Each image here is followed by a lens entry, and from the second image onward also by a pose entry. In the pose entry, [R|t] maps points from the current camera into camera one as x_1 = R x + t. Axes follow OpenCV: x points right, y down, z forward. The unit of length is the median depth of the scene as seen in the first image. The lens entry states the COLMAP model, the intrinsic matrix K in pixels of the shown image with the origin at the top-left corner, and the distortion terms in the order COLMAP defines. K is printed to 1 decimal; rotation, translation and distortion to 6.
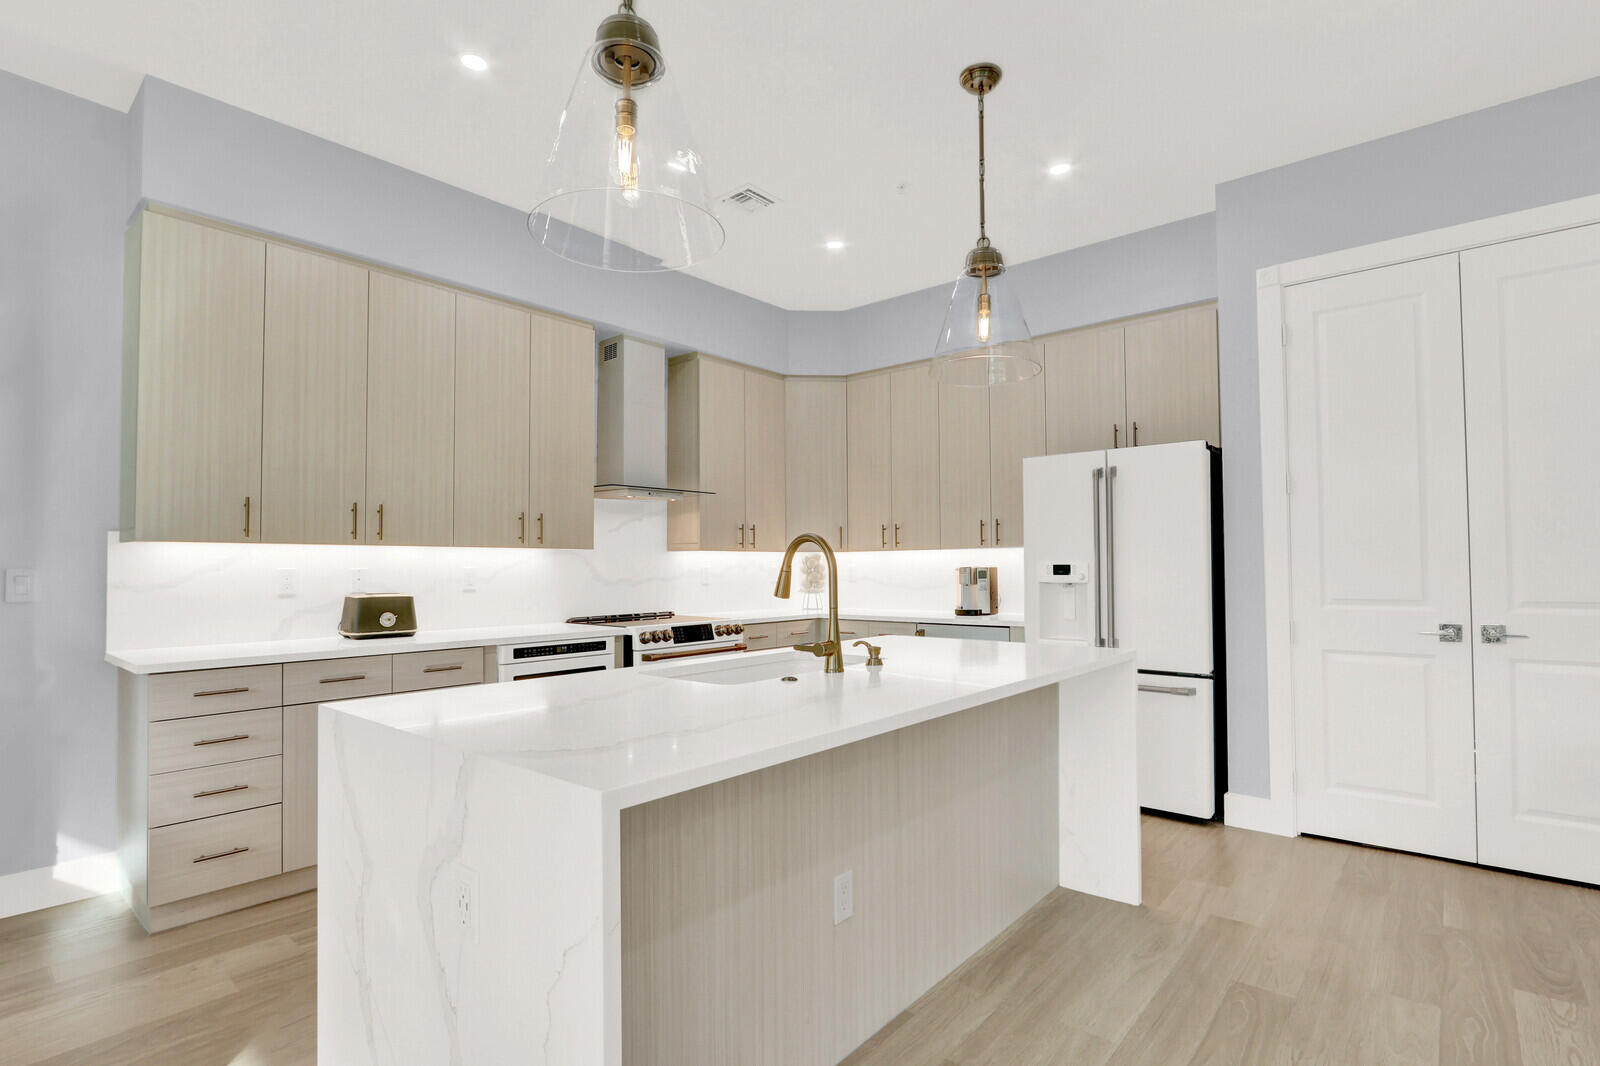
lens RADIAL K [[767.8, 0, 811.5], [0, 767.8, 541.5], [0, 0, 1]] dist [-0.020017, -0.000768]
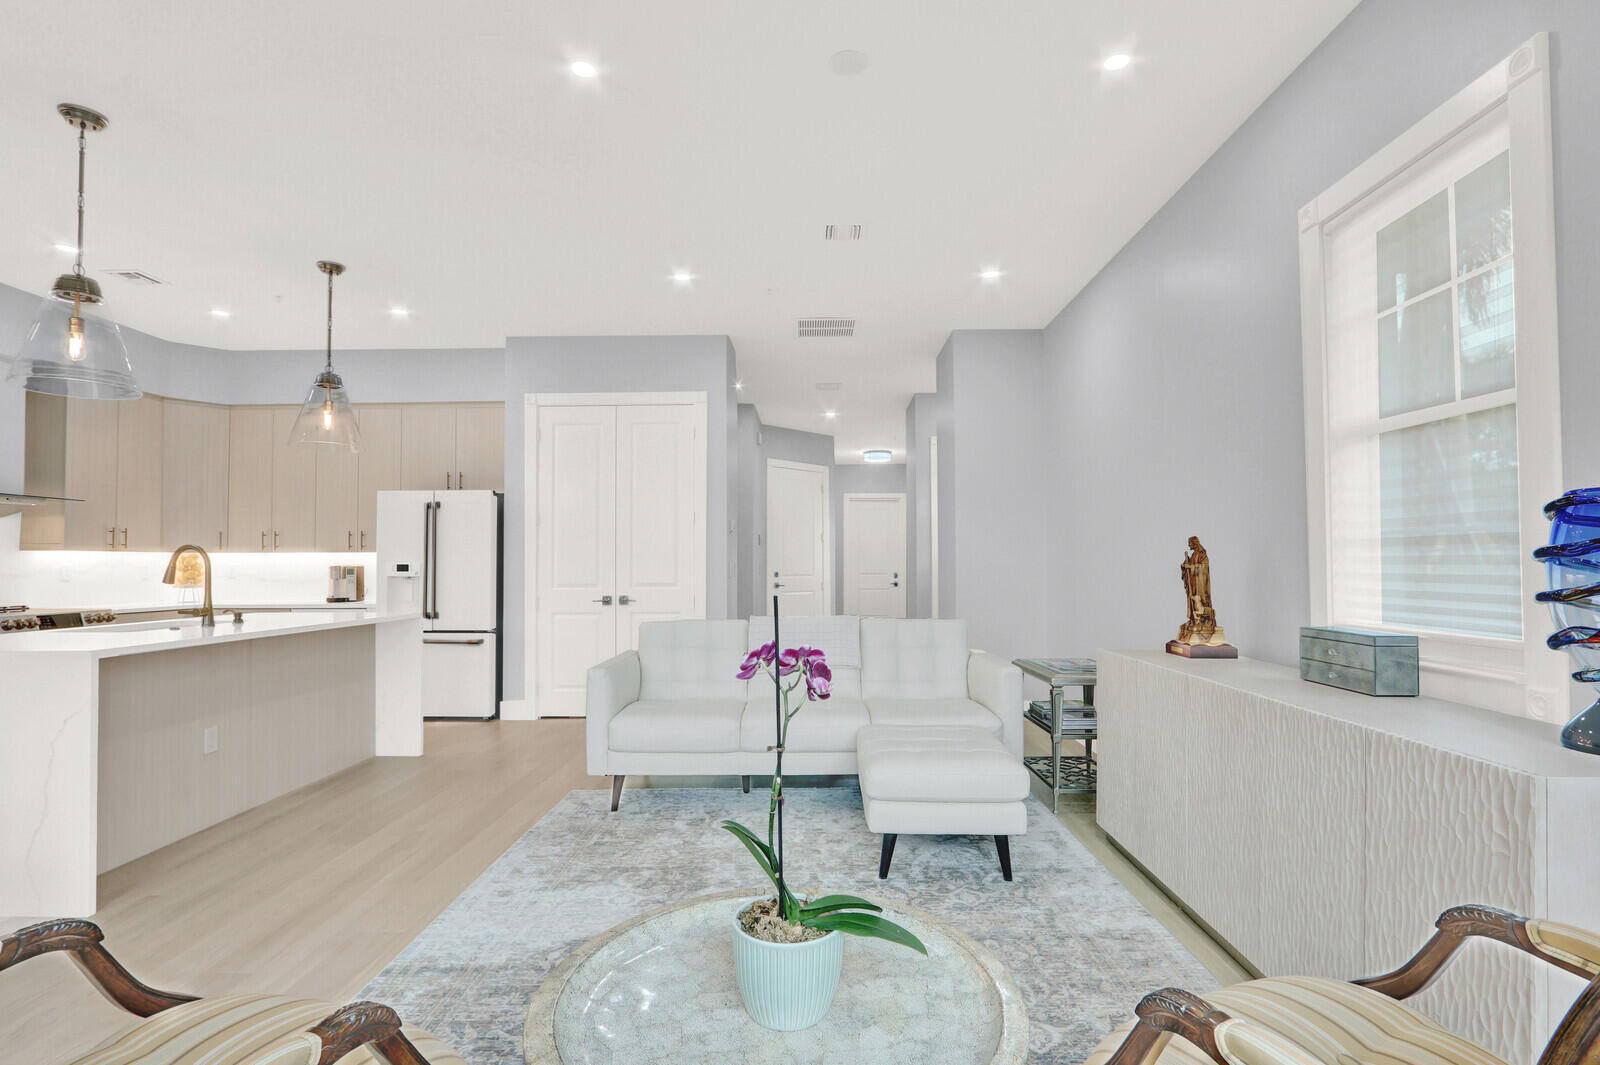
lens RADIAL K [[764.9, 0, 805.8], [0, 764.9, 554.0], [0, 0, 1]] dist [-0.007353, -0.001260]
pose [[0.774651, 0.014314, 0.632227, -0.006608], [-0.024627, 0.999668, 0.007541, -0.021294], [-0.631909, -0.021411, 0.774747, -0.657626]]
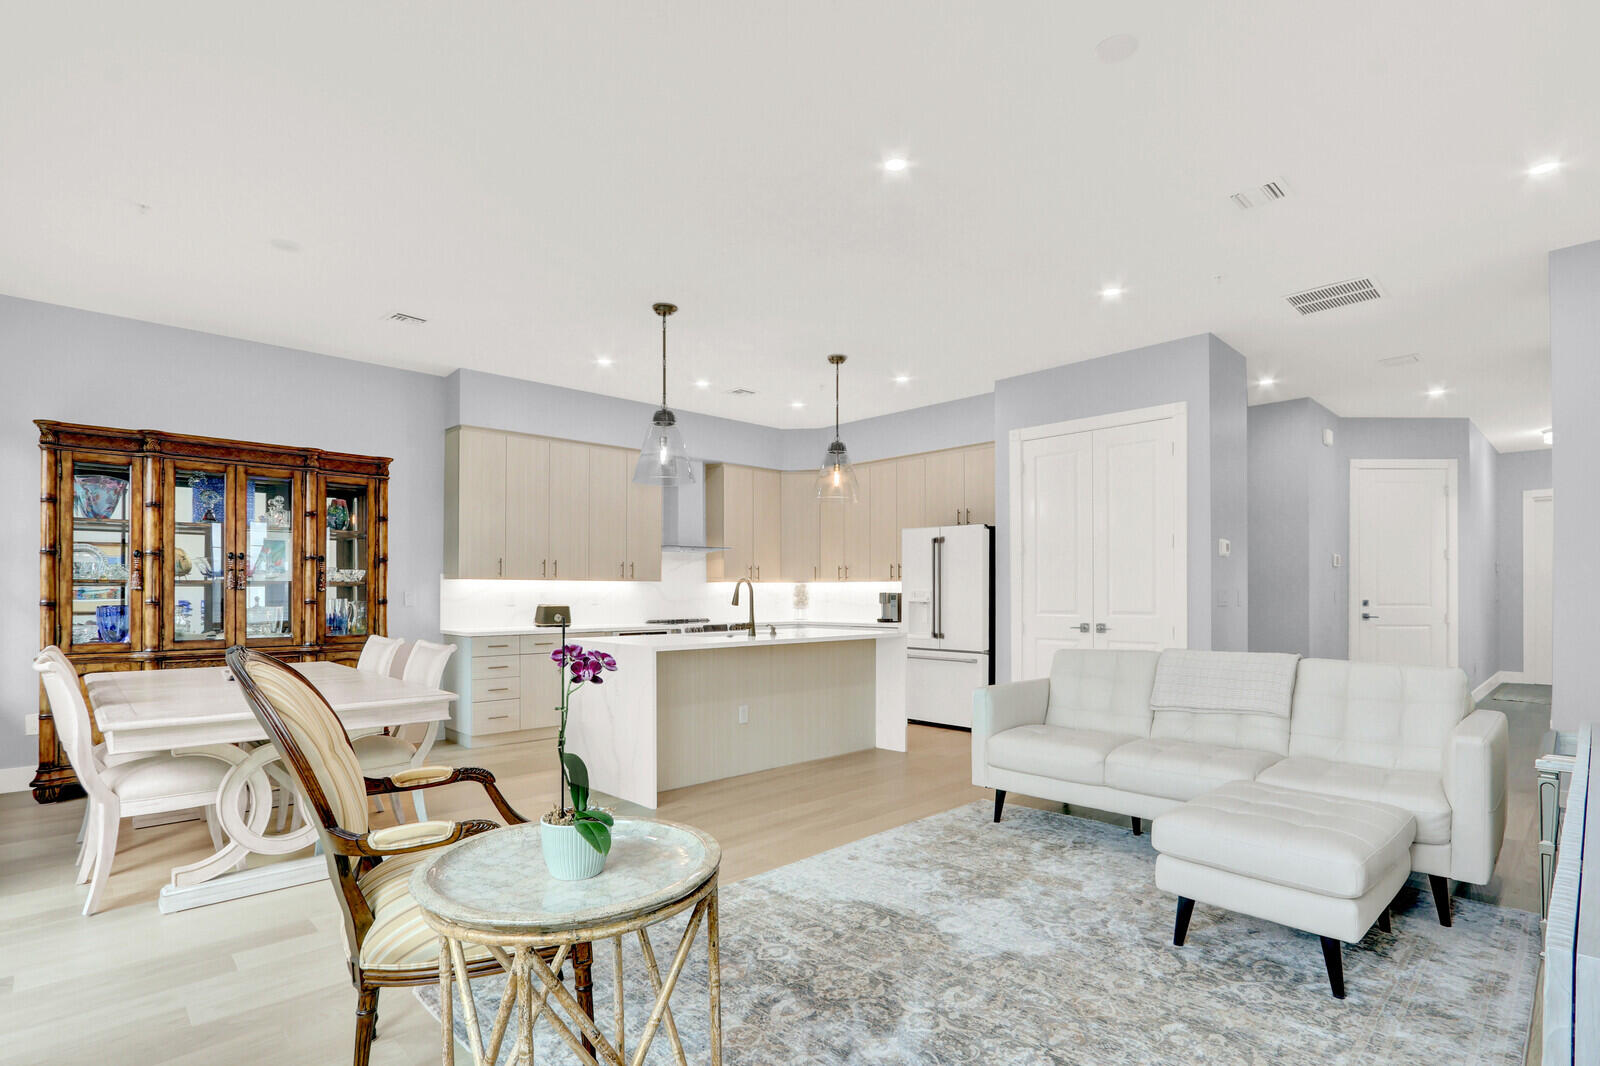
lens RADIAL K [[790.6, 0, 817.3], [0, 790.6, 590.1], [0, 0, 1]] dist [-0.003575, -0.000018]
pose [[0.994630, 0.005125, -0.103368, 0.284488], [-0.001833, 0.999489, 0.031921, -0.031135], [0.103479, -0.031560, 0.994131, -0.840326]]
